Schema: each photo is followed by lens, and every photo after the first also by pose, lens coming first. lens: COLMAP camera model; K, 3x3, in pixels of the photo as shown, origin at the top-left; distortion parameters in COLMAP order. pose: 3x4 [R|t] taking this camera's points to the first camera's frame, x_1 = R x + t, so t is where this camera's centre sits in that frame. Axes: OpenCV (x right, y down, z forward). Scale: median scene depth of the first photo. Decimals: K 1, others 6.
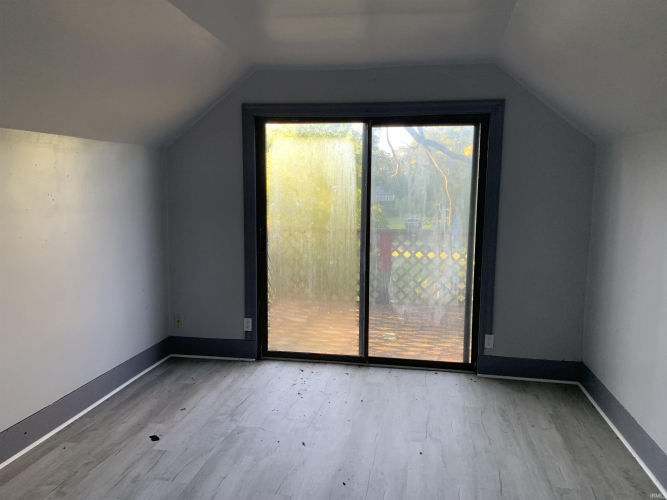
lens RADIAL K [[511.9, 0, 333.9], [0, 511.9, 253.1], [0, 0, 1]] dist [0.025667, -0.012806]
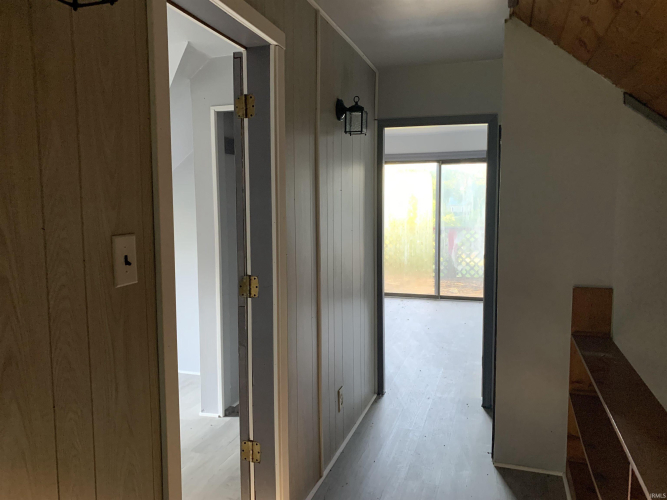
lens RADIAL K [[511.9, 0, 329.6], [0, 511.9, 249.9], [0, 0, 1]] dist [0.025667, -0.012806]
pose [[0.989061, 0.001468, -0.147498, -0.046783], [-0.013332, 0.996747, -0.079483, 0.190176], [0.146901, 0.080580, 0.985863, -0.769874]]
